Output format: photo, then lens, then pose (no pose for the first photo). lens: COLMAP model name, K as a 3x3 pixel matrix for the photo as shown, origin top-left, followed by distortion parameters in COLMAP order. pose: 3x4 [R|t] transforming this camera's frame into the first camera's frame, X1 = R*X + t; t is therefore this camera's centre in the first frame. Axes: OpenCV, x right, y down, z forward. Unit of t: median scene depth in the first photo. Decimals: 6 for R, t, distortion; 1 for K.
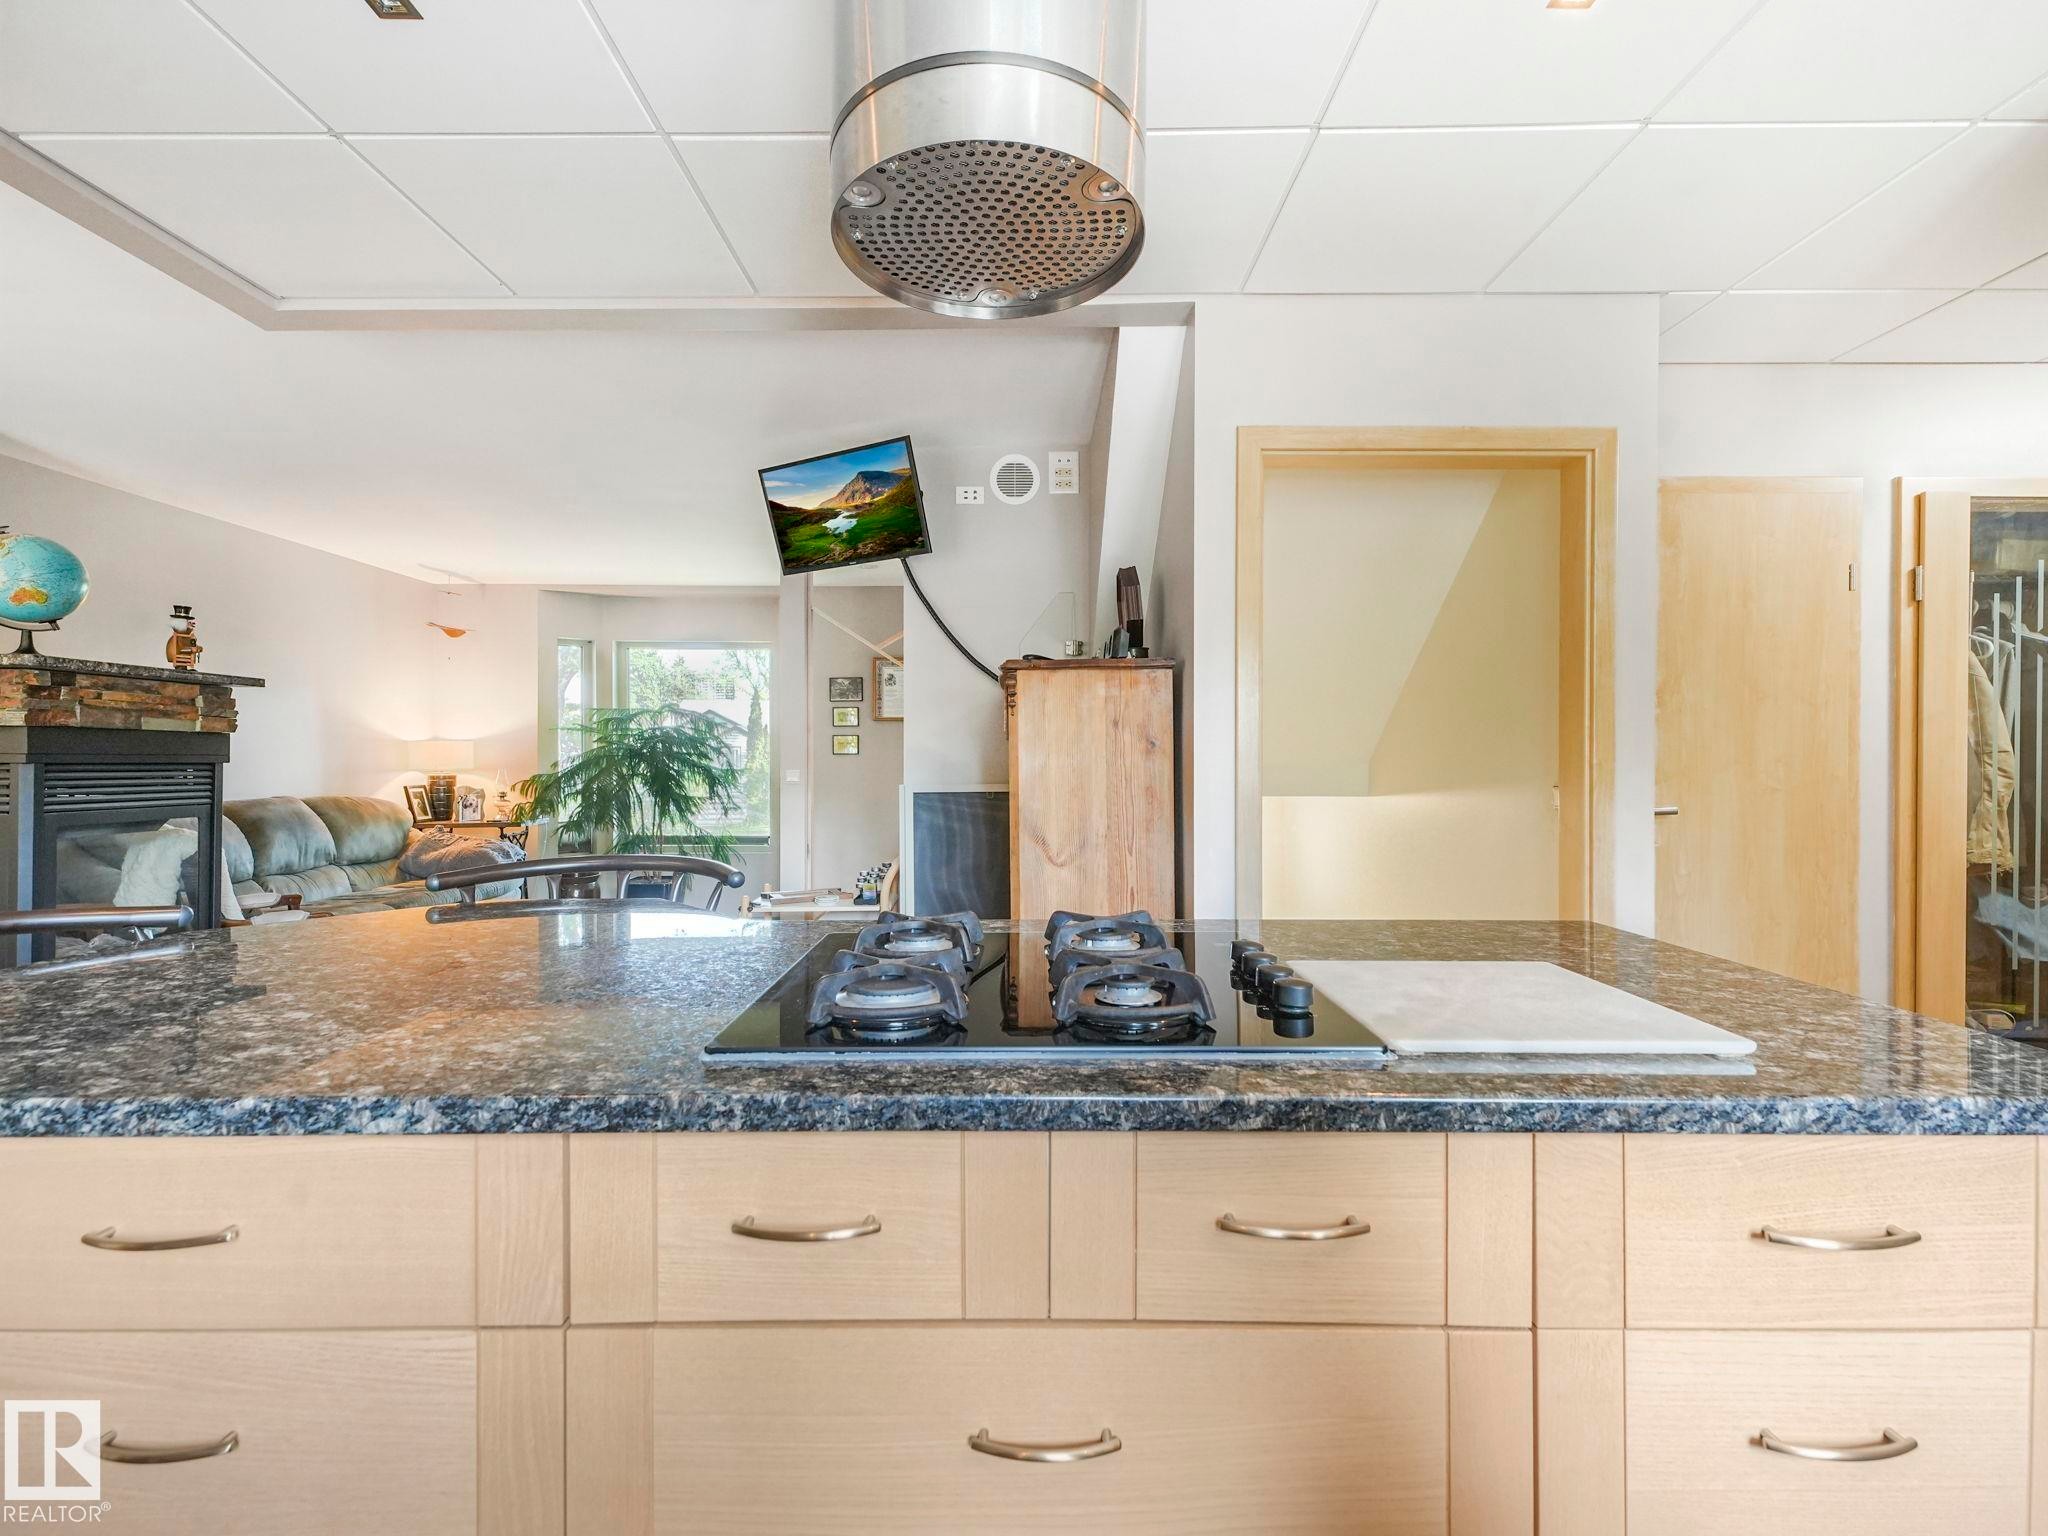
lens RADIAL K [[937.9, 0, 1005.1], [0, 937.9, 776.0], [0, 0, 1]] dist [0.001504, 0.000299]
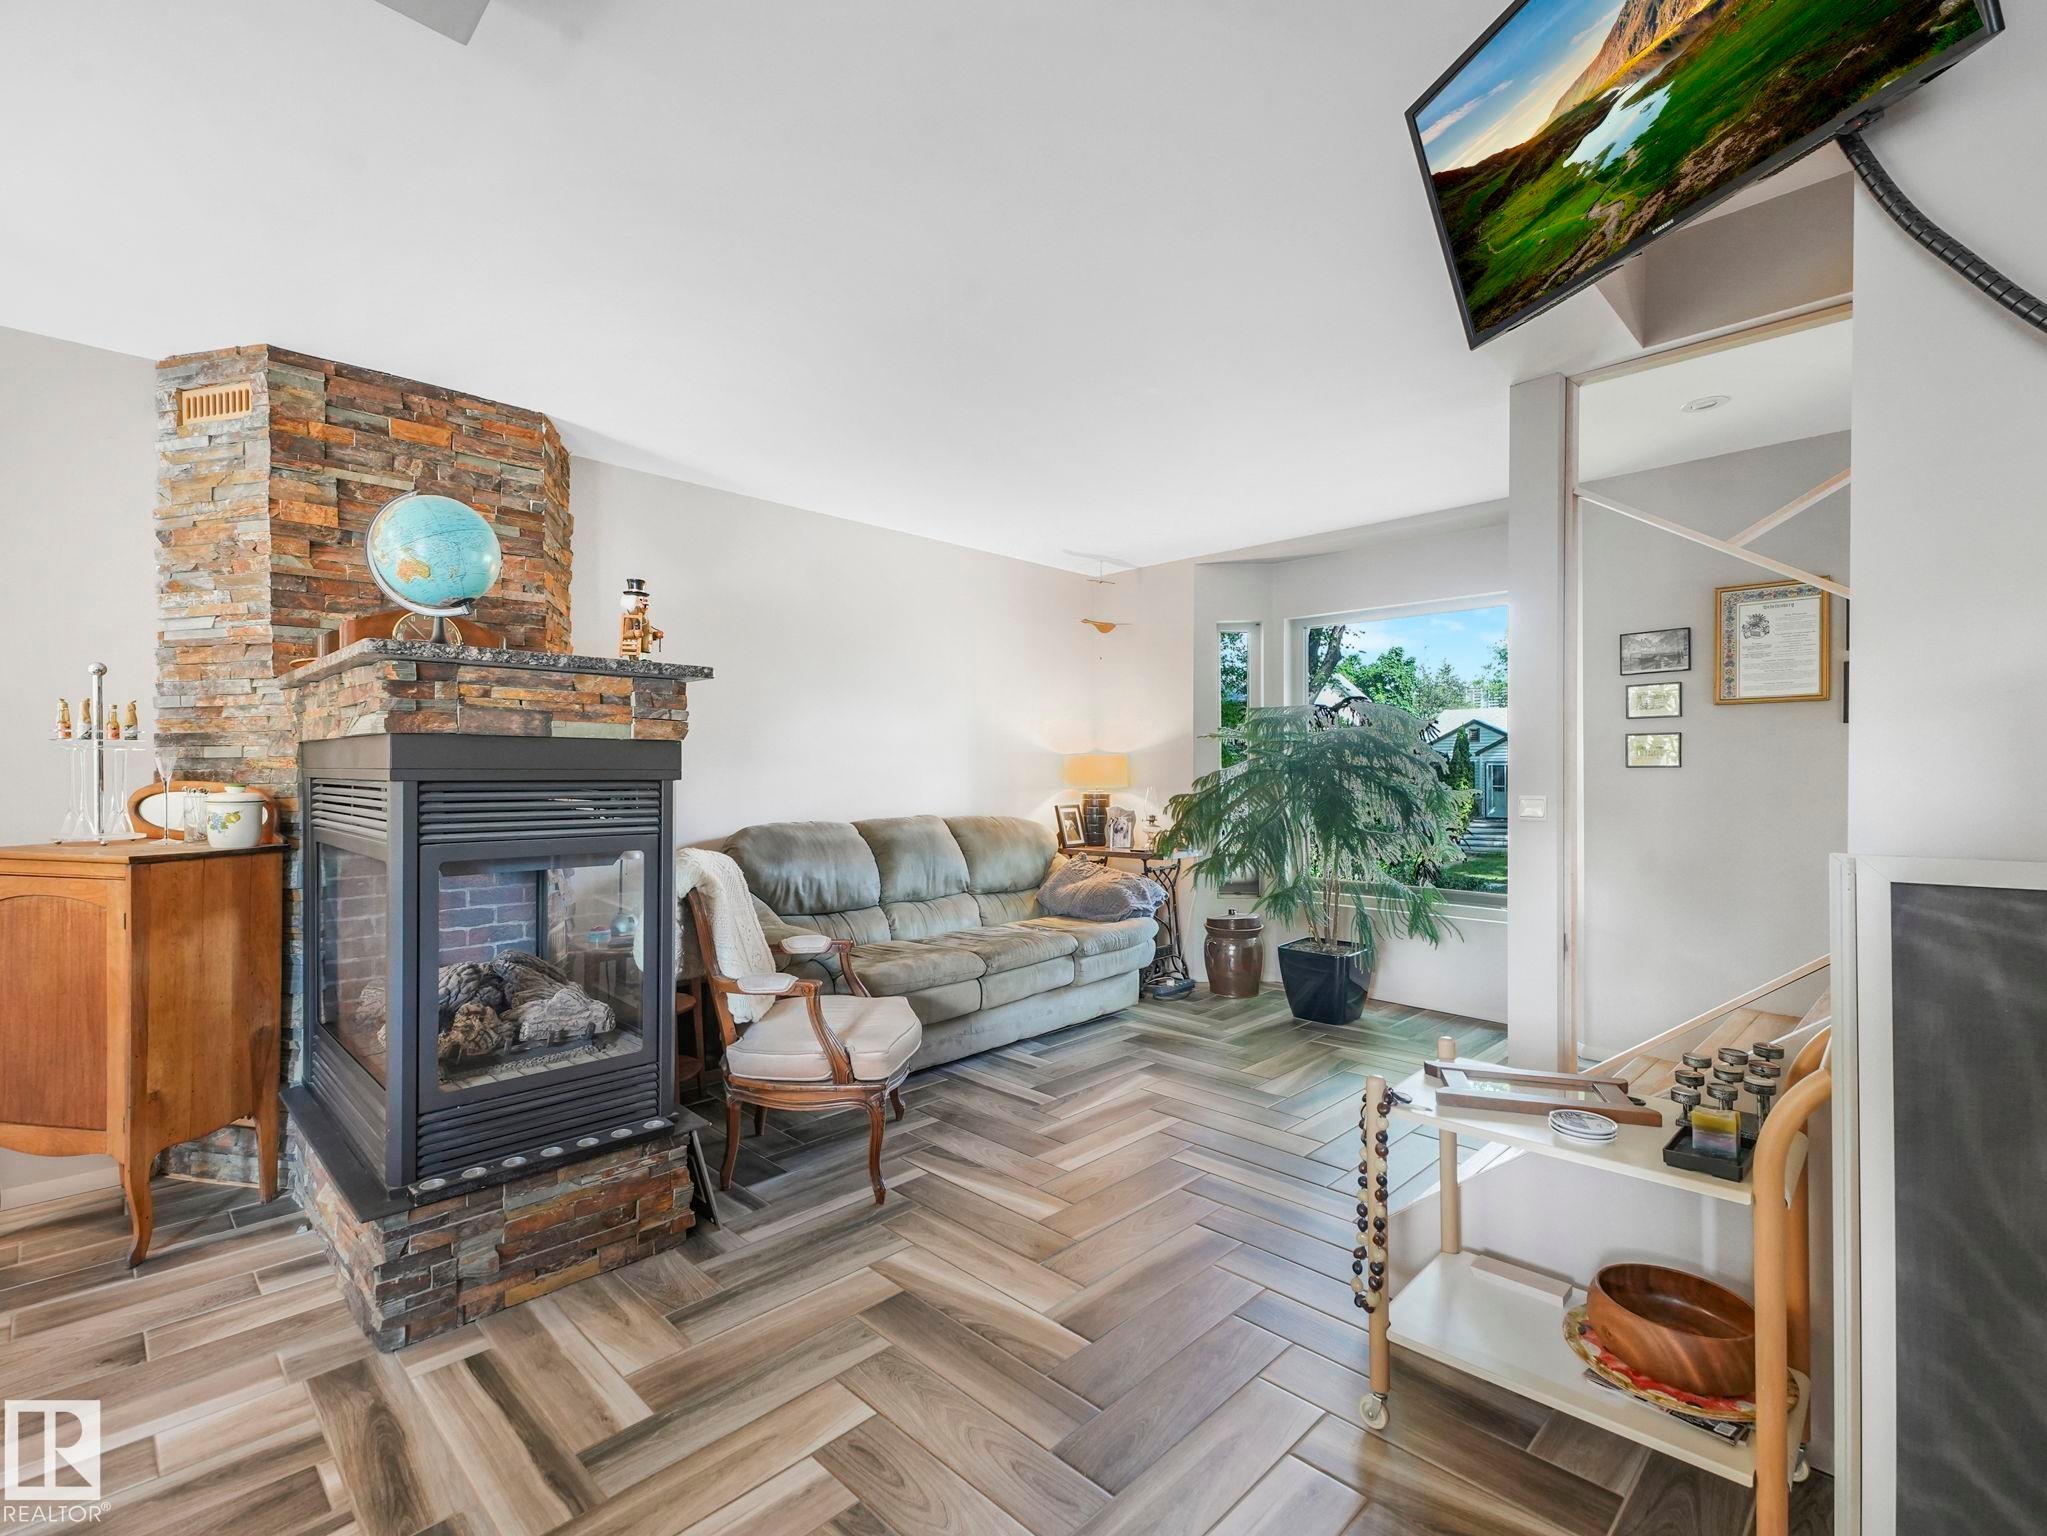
lens RADIAL K [[937.5, 0, 1004.6], [0, 937.5, 776.0], [0, 0, 1]] dist [0.001504, 0.000299]
pose [[0.710632, 0.000589, -0.703564, -0.058820], [-0.013001, 0.999840, -0.012295, -0.006517], [0.703444, 0.017885, 0.710526, 0.379230]]
